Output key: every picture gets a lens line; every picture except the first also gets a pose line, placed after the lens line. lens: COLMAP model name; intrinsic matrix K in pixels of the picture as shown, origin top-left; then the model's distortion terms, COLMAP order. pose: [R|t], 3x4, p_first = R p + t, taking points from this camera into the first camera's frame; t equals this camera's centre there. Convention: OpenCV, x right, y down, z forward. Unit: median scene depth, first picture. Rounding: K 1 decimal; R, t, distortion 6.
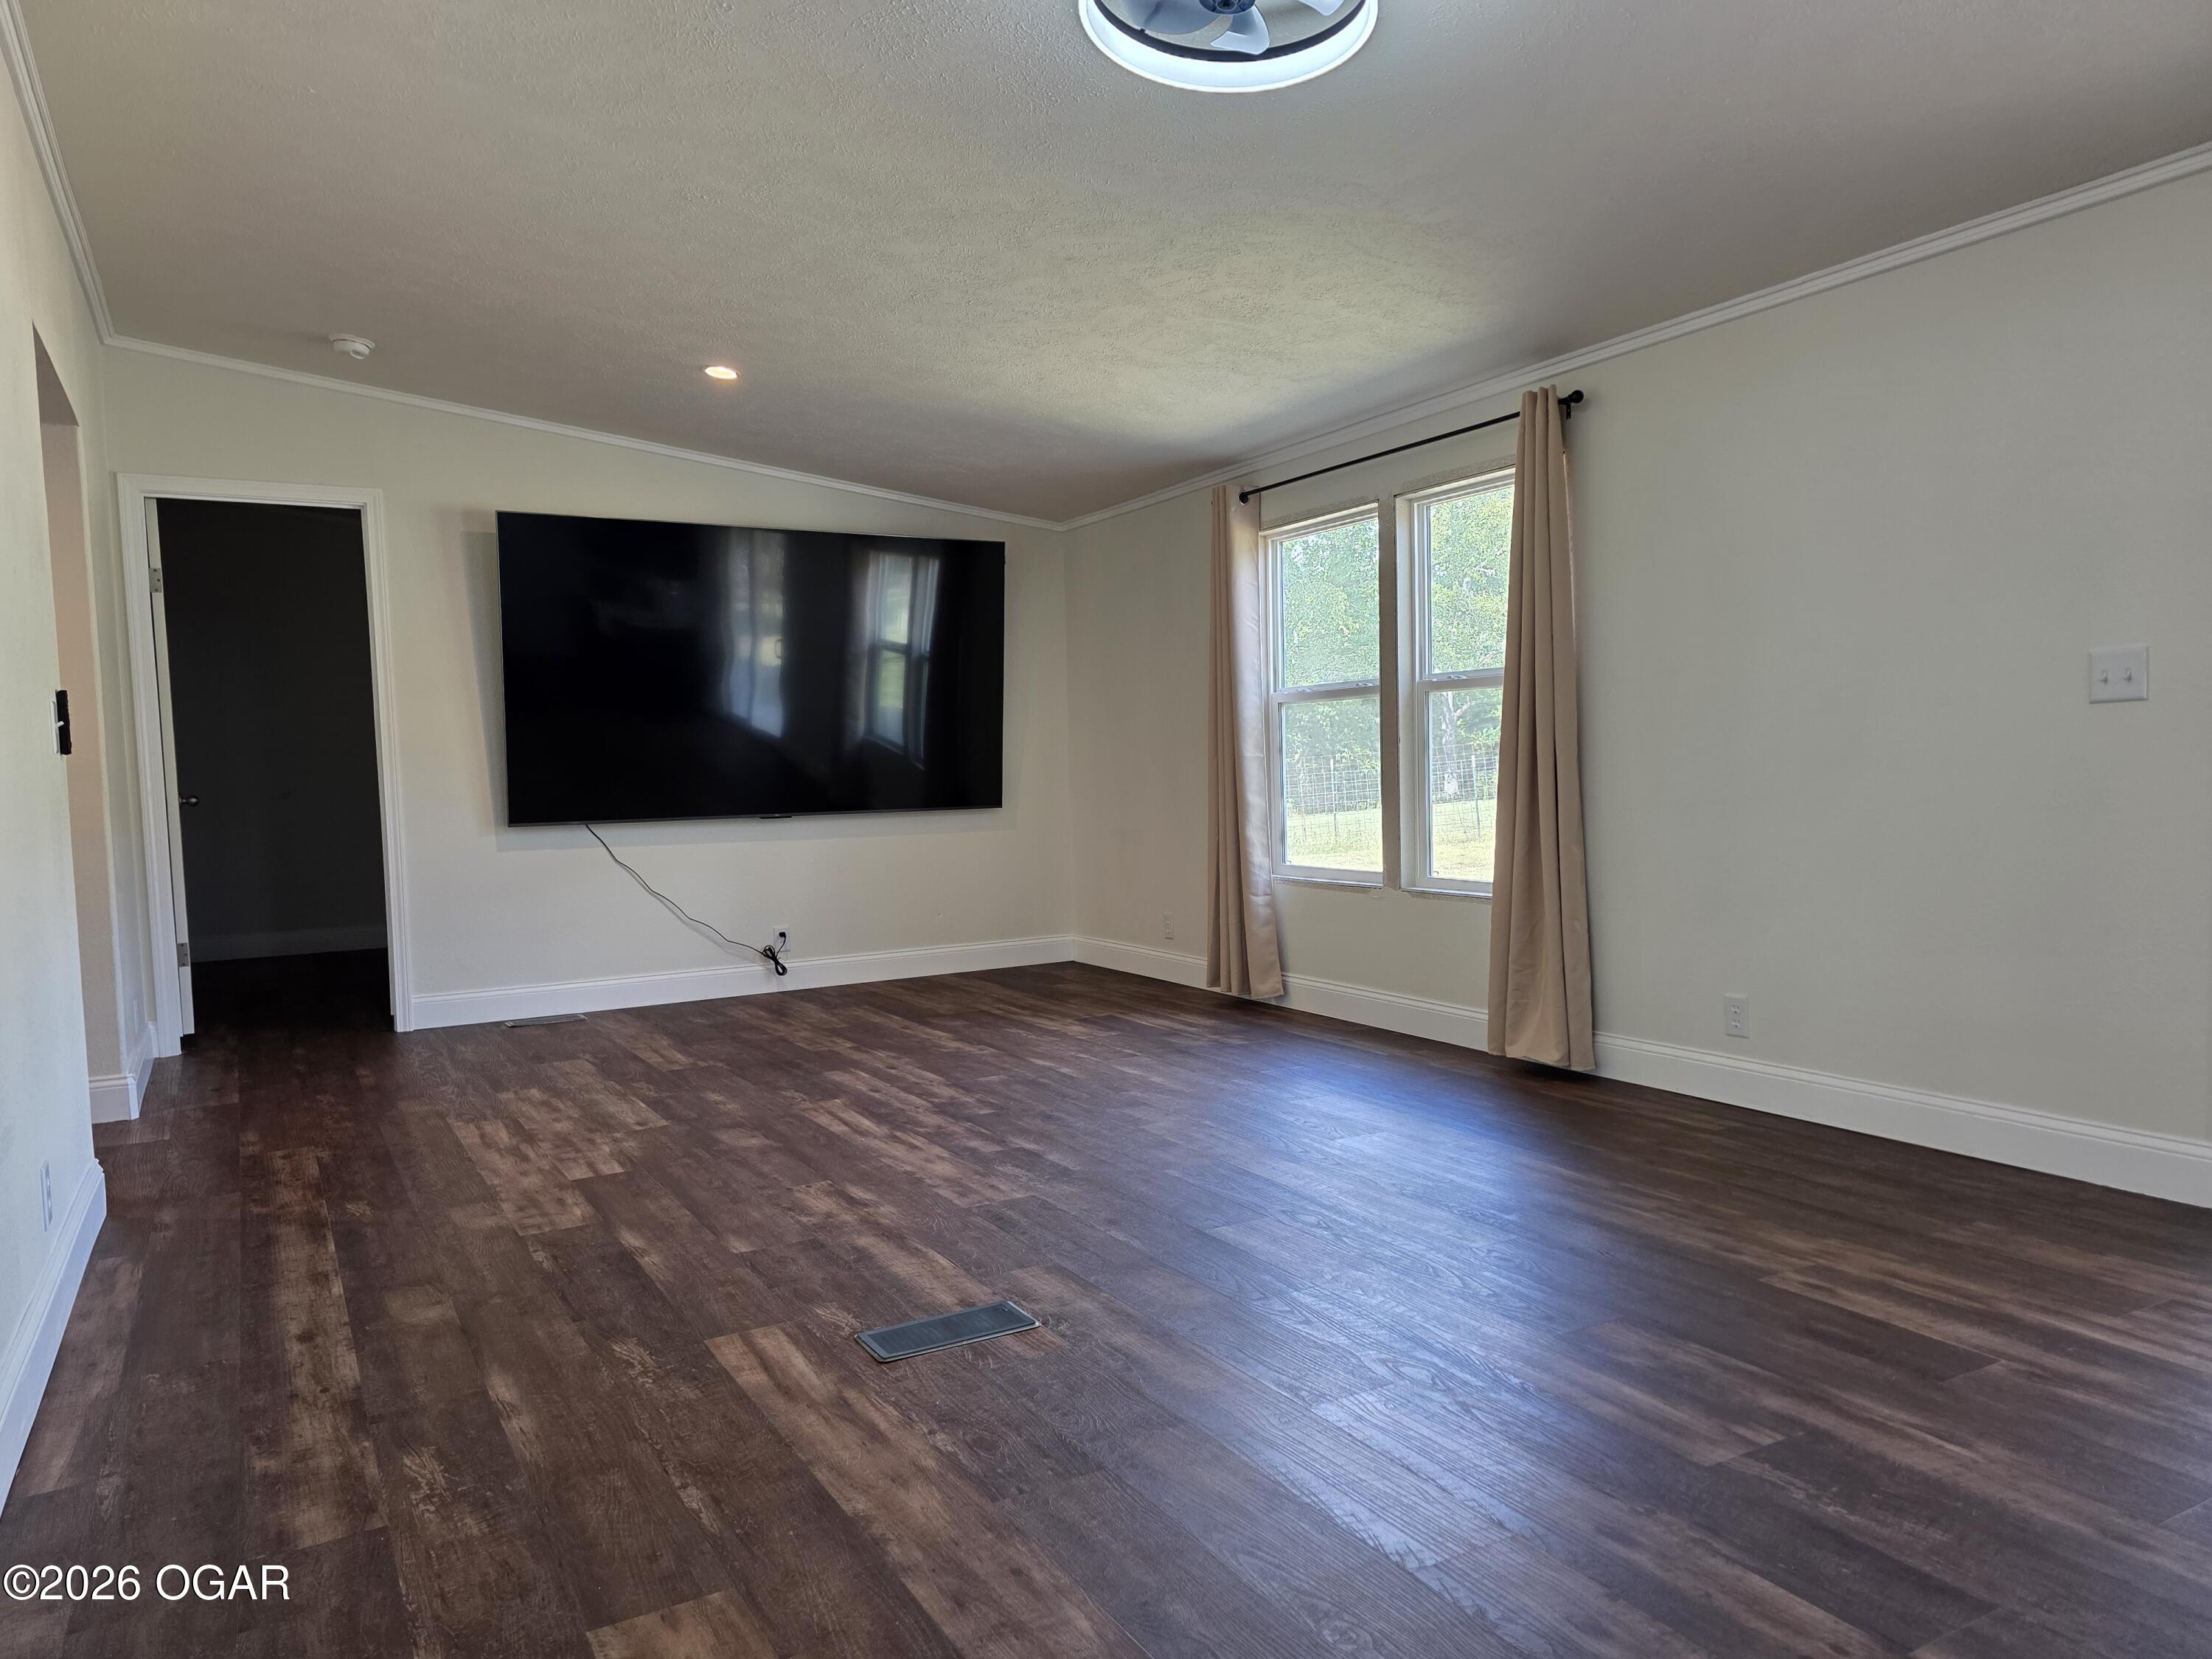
lens RADIAL K [[1487.6, 0, 1109.7], [0, 1487.6, 844.0], [0, 0, 1]] dist [0.055988, -0.044594]
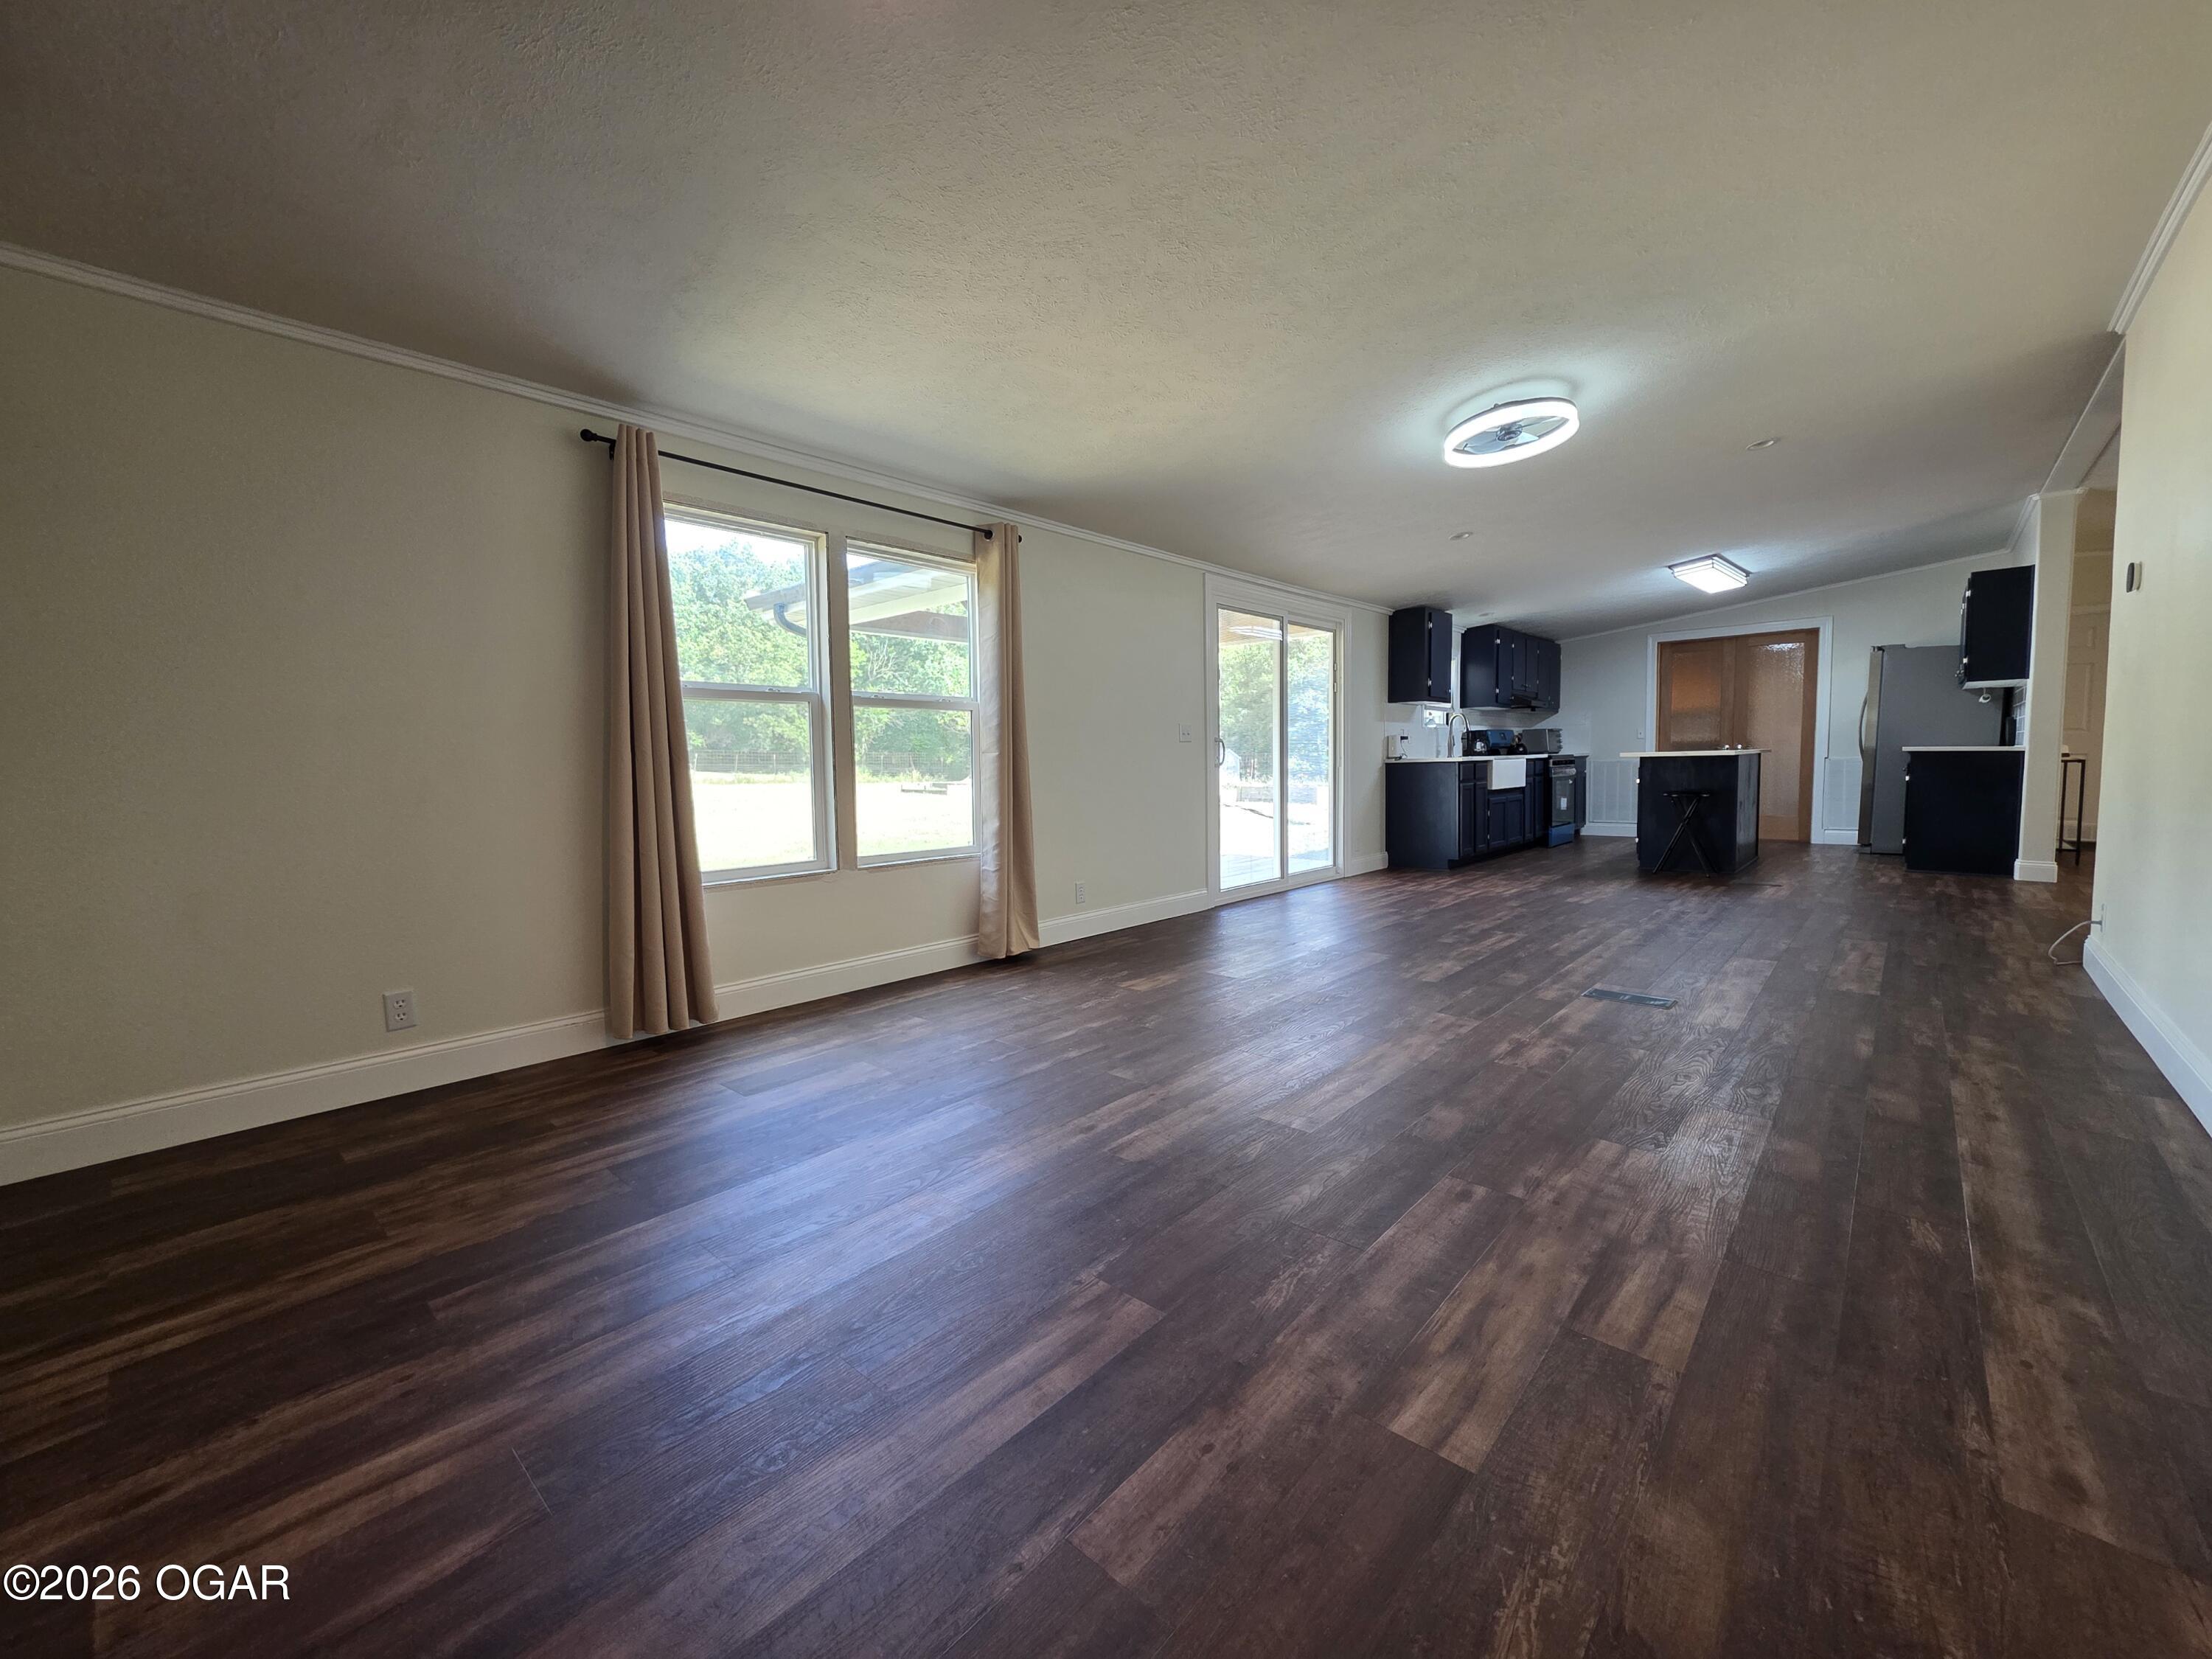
lens RADIAL K [[883.8, 0, 1103.6], [0, 883.8, 822.8], [0, 0, 1]] dist [-0.001298, 0.001209]
pose [[-0.304775, -0.034703, 0.951792, -0.813727], [0.076370, 0.995228, 0.060741, -0.052173], [-0.949358, 0.091201, -0.300670, 1.550087]]
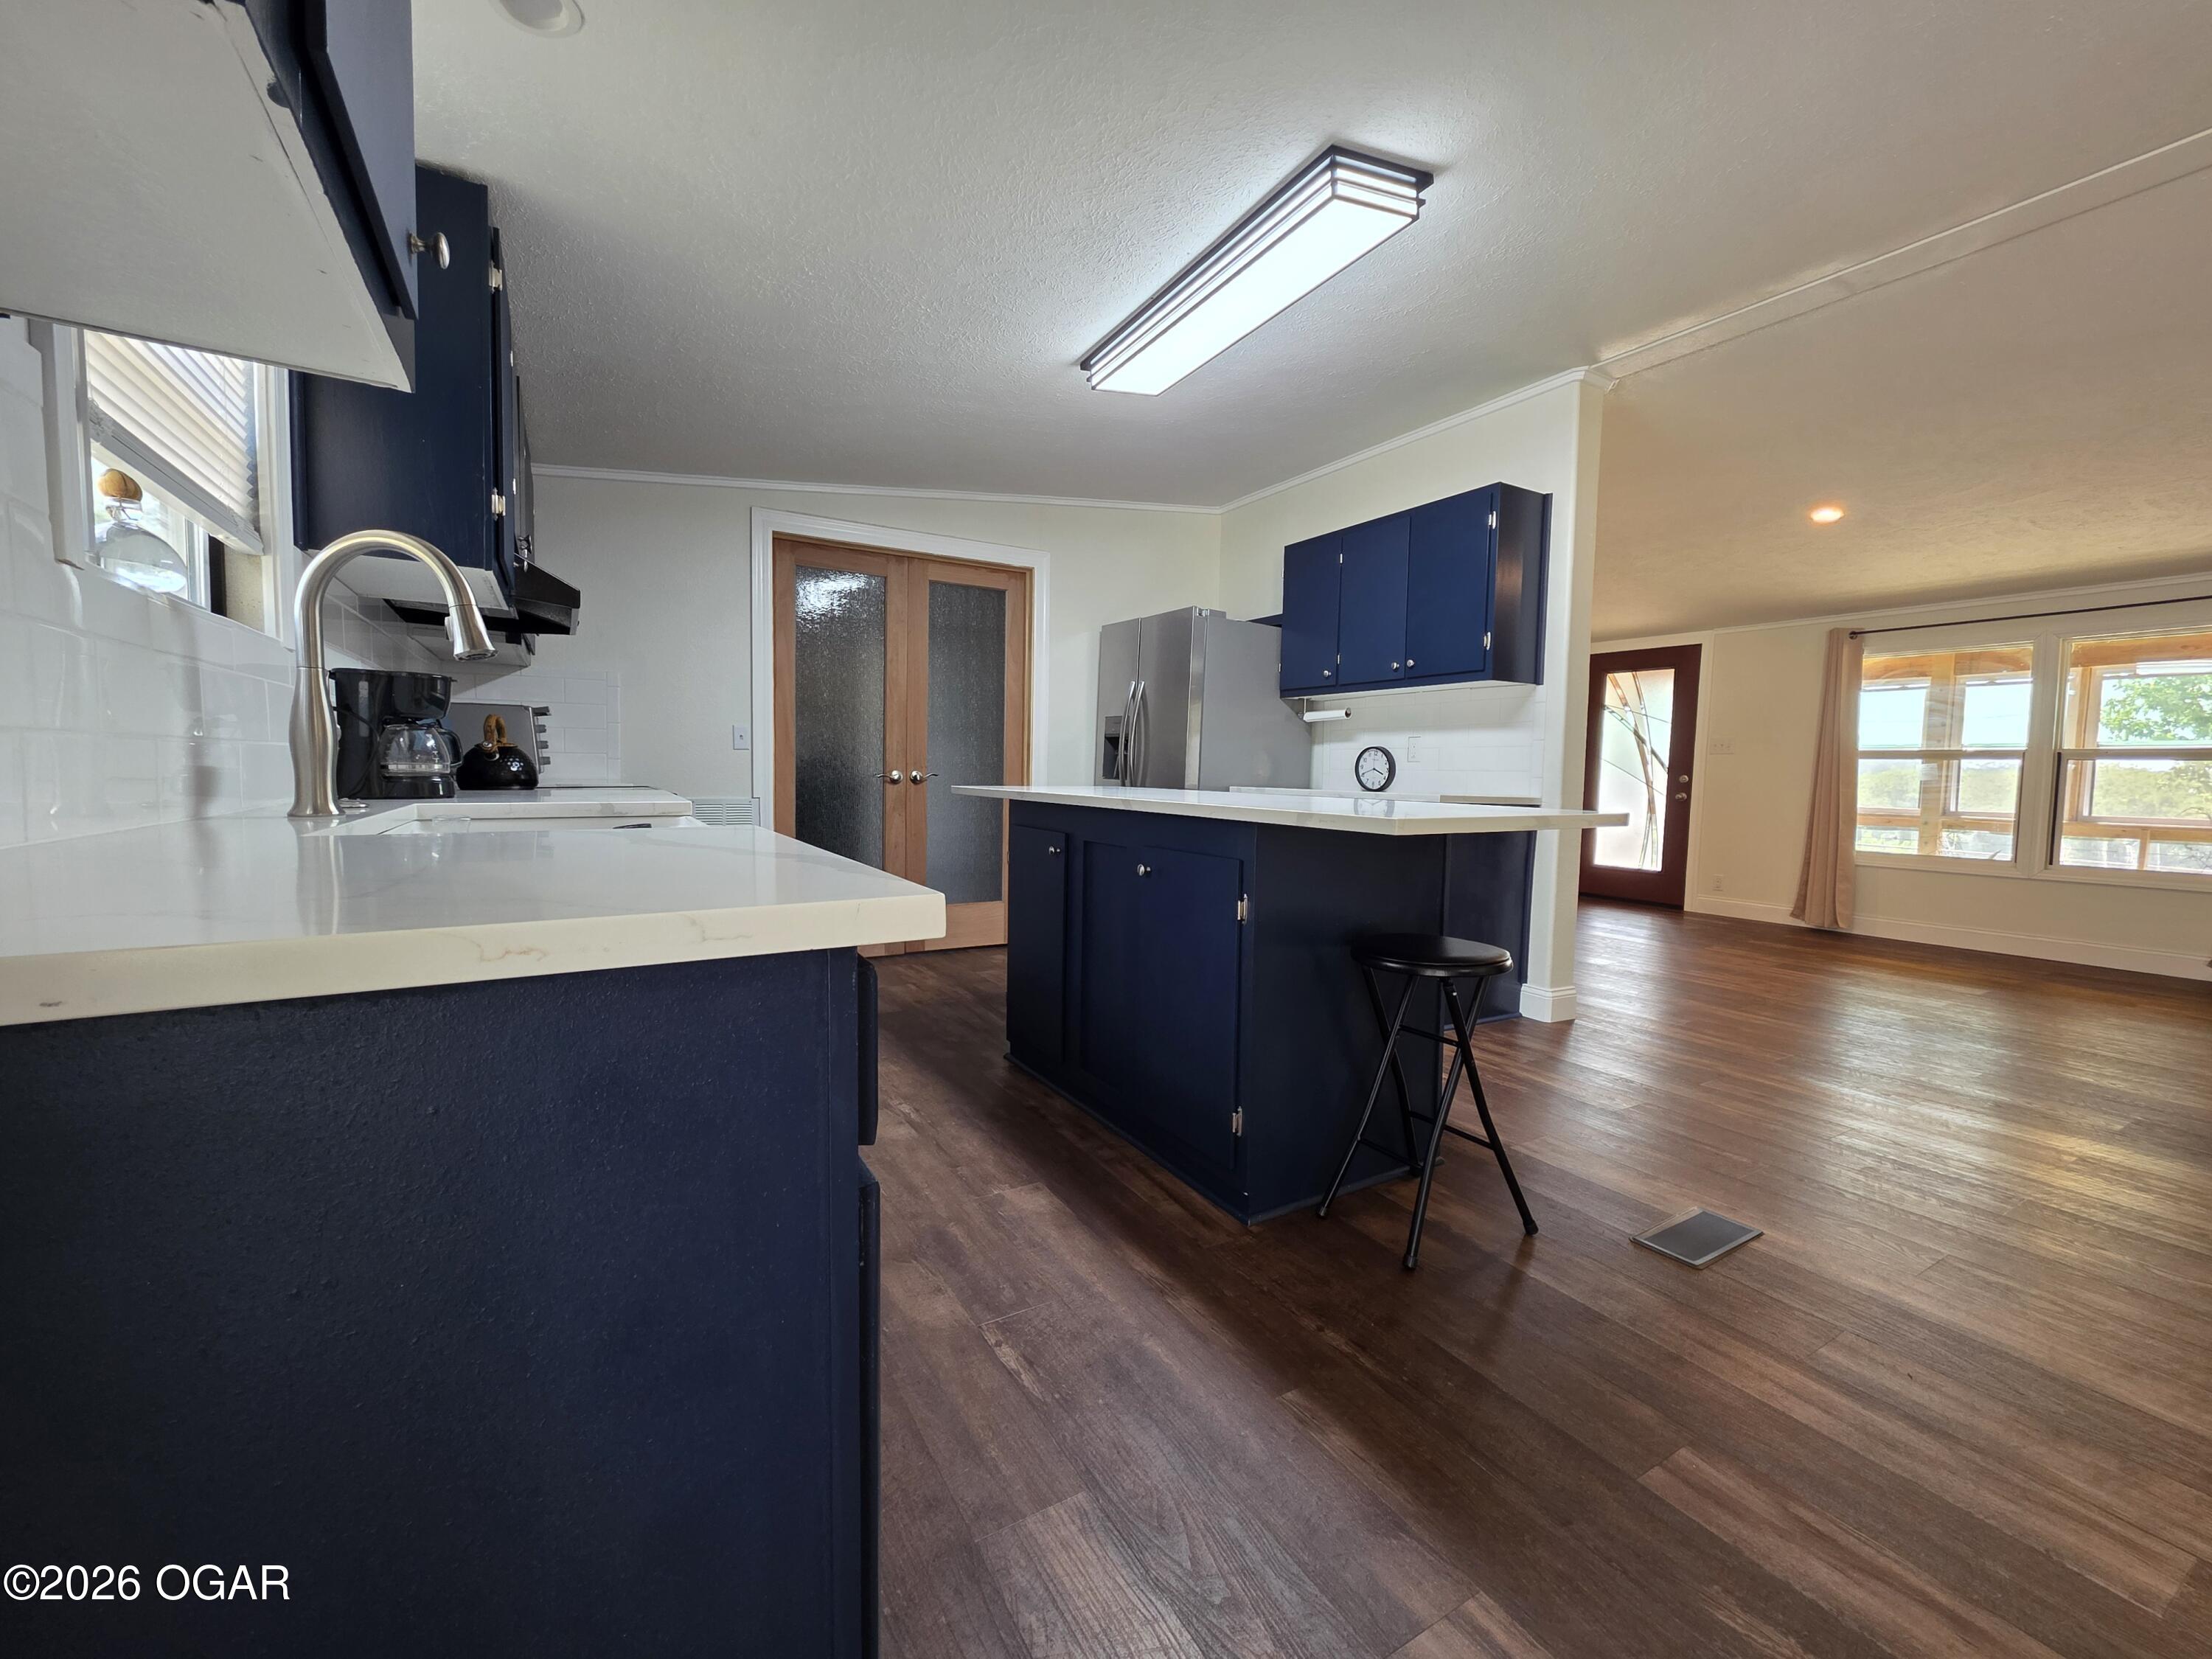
lens RADIAL K [[883.8, 0, 1103.8], [0, 883.8, 827.1], [0, 0, 1]] dist [-0.001298, 0.001209]
pose [[-0.999835, 0.008843, -0.015867, 0.833221], [0.006949, 0.993257, 0.115723, -0.048116], [0.016784, 0.115593, -0.993155, 0.314142]]
